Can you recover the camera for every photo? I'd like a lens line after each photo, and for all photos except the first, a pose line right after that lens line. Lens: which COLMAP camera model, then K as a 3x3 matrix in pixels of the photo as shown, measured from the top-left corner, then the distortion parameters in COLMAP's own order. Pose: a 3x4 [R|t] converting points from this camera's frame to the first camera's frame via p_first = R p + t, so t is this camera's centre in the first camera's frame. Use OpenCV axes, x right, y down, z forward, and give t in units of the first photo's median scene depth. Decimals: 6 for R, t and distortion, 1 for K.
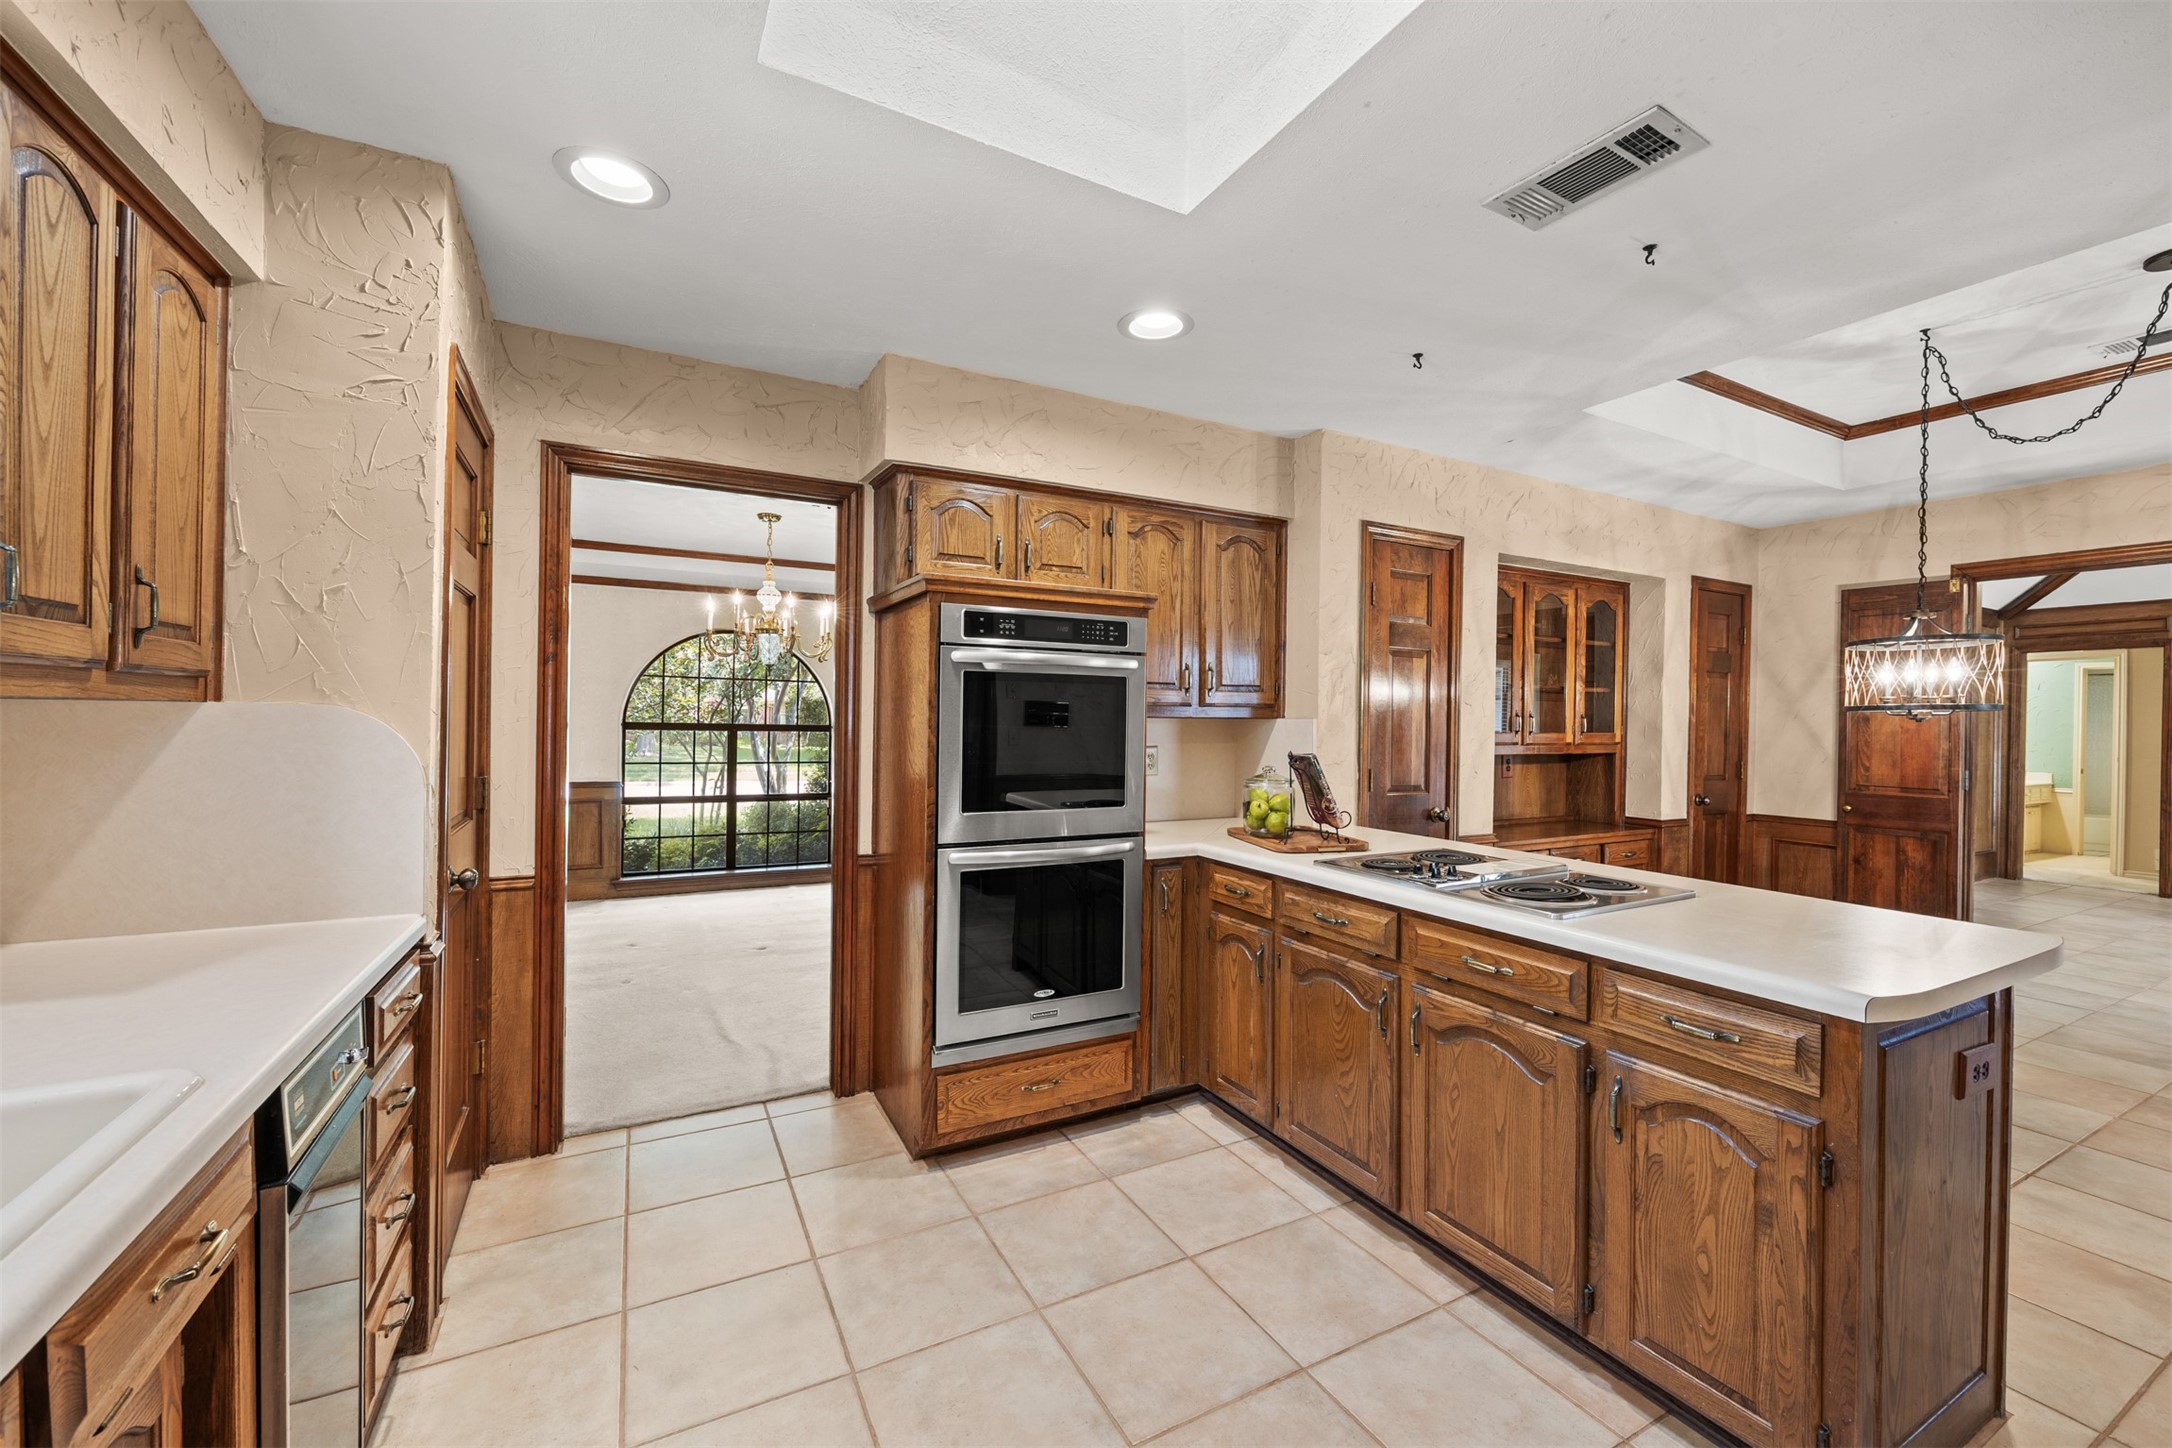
lens RADIAL K [[843.3, 0, 1098.8], [0, 843.3, 723.0], [0, 0, 1]] dist [-0.005370, 0.000830]
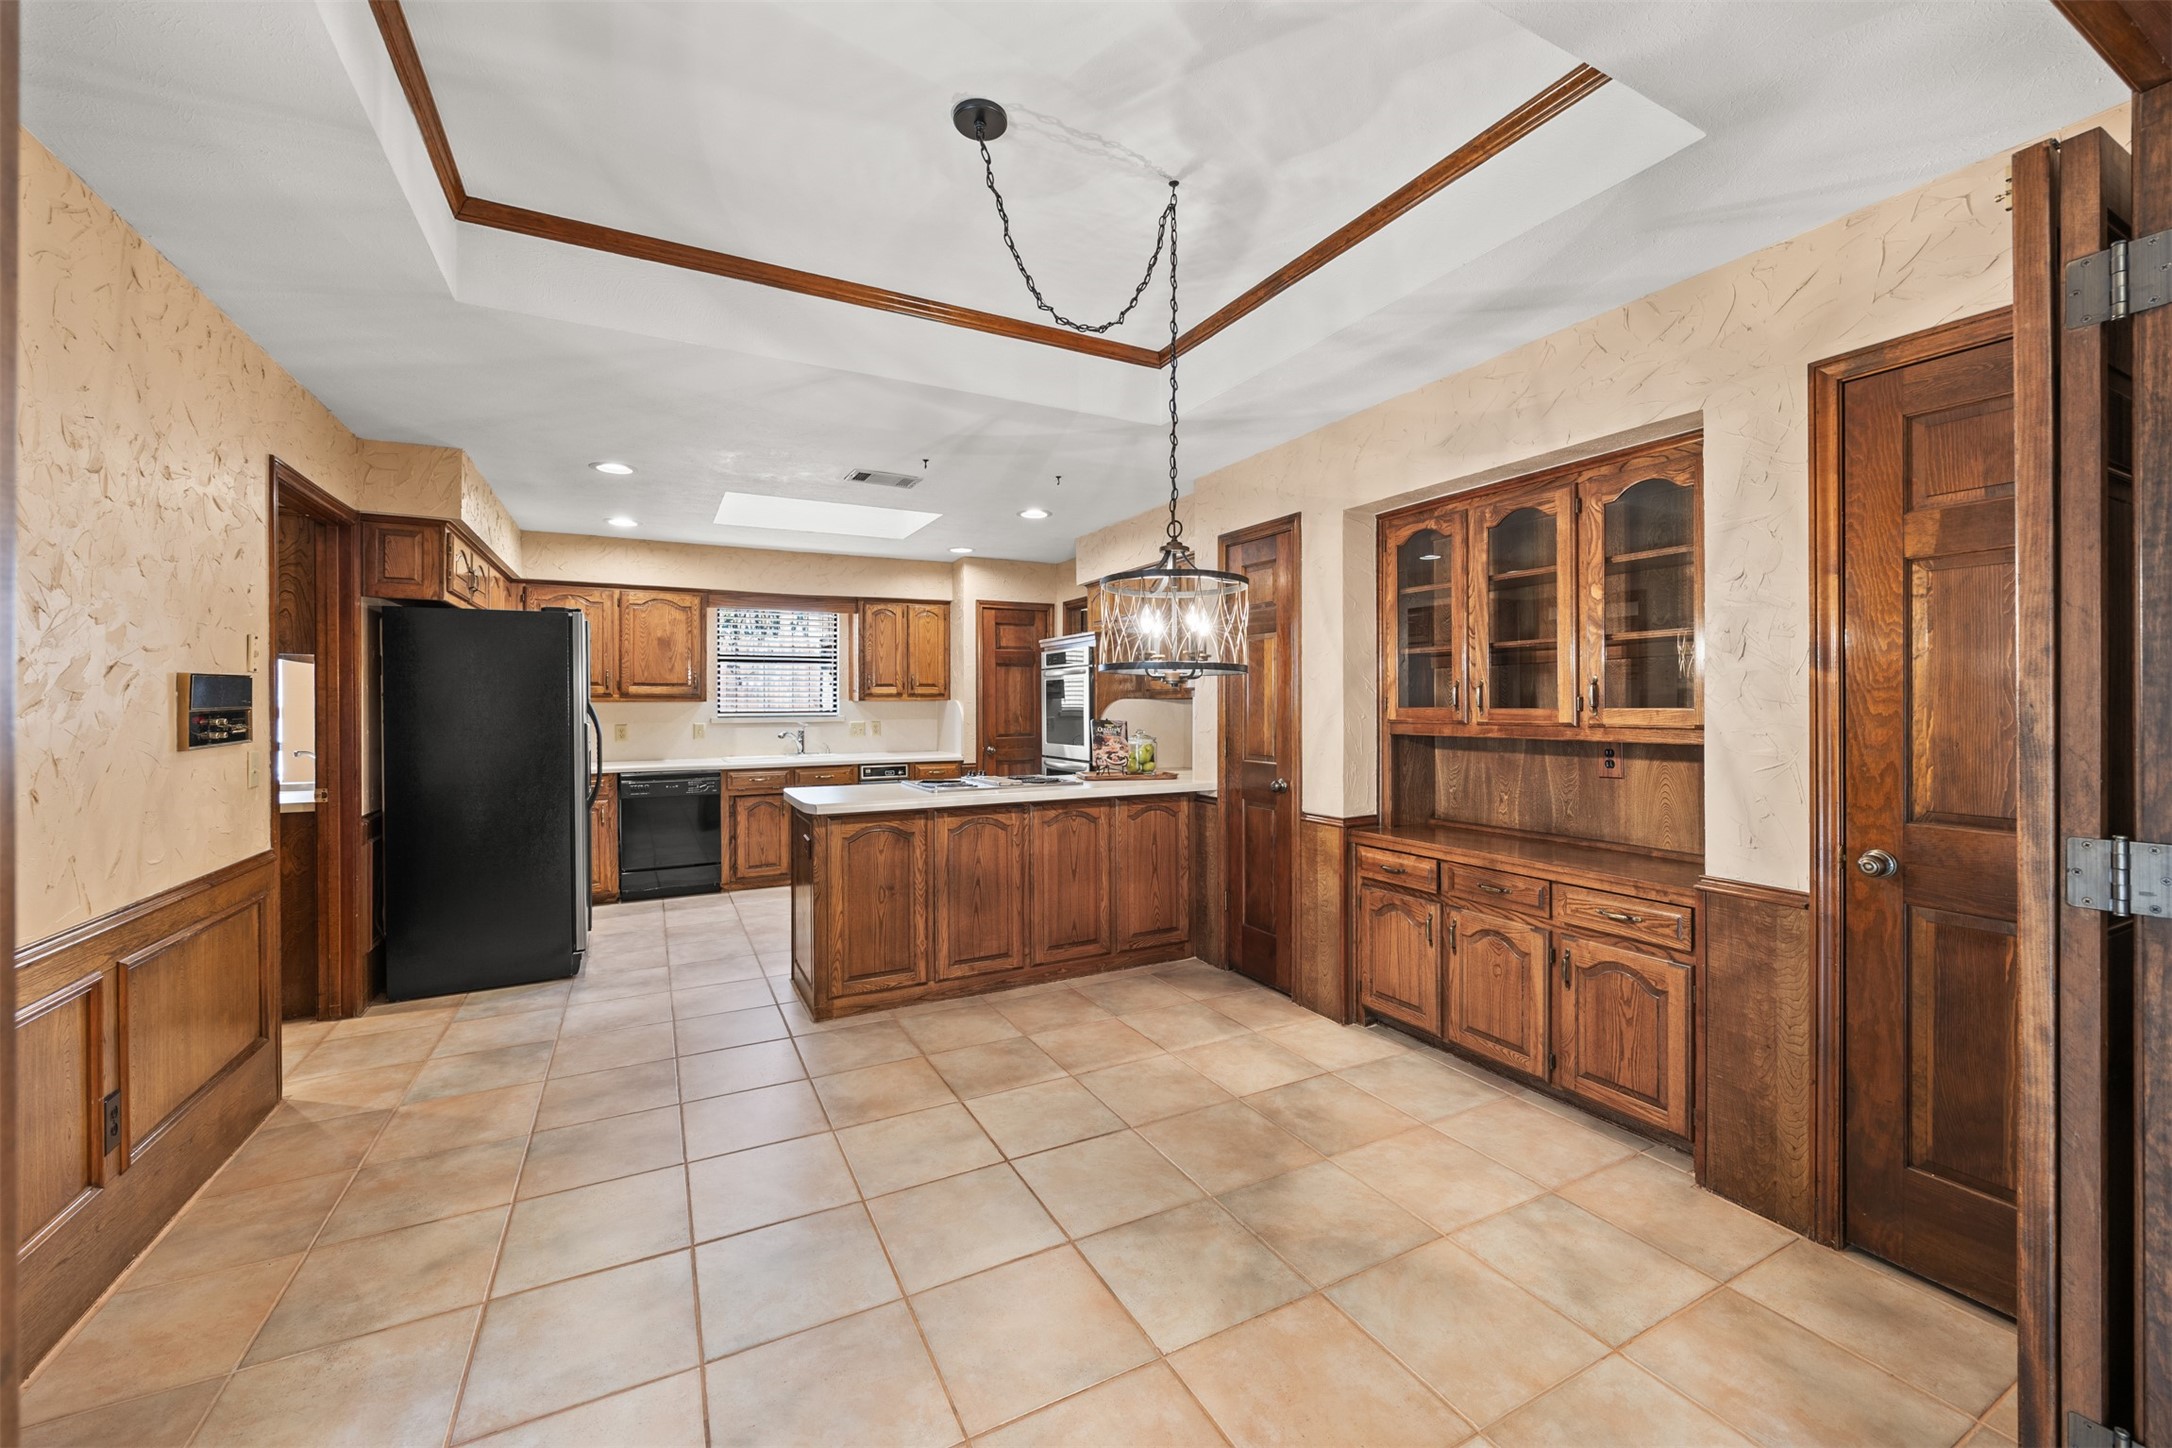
lens RADIAL K [[843.3, 0, 1091.9], [0, 843.3, 708.3], [0, 0, 1]] dist [-0.005370, 0.000830]
pose [[0.000236, -0.006374, -0.999980, 1.941721], [-0.000941, 0.999979, -0.006374, 0.025629], [1.000000, 0.000942, 0.000230, 1.019457]]
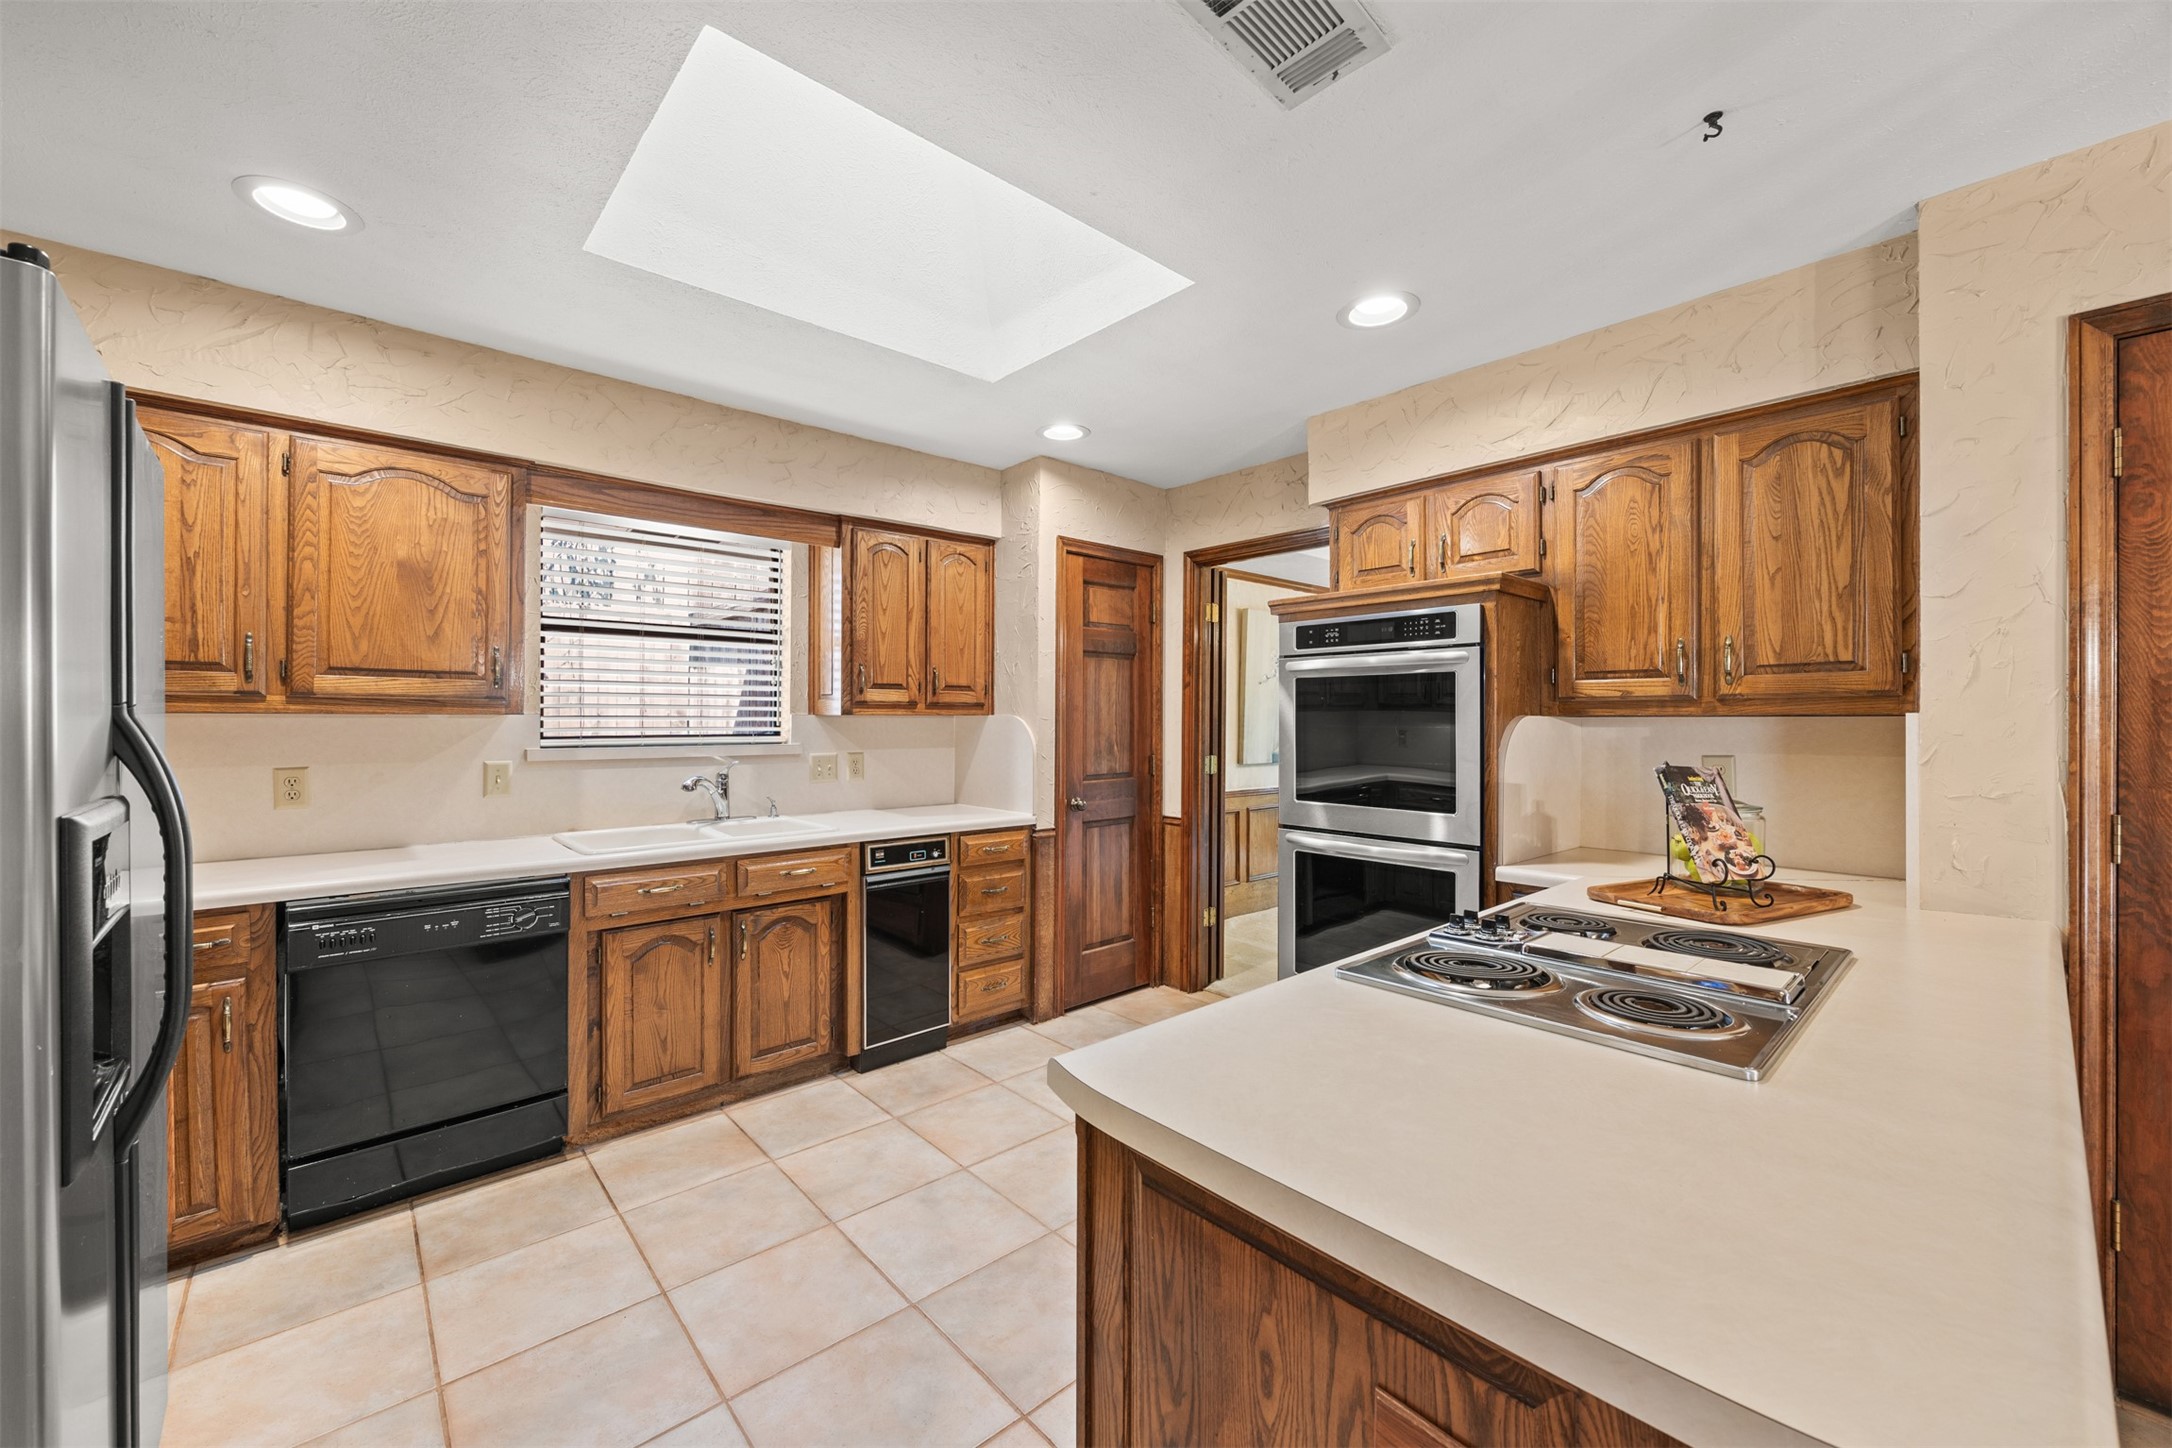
lens RADIAL K [[843.3, 0, 1094.7], [0, 843.3, 723.2], [0, 0, 1]] dist [-0.005370, 0.000830]
pose [[0.246923, -0.006967, -0.969010, 0.818951], [-0.004415, 0.999956, -0.008315, 0.010086], [0.969025, 0.006332, 0.246881, 0.398502]]
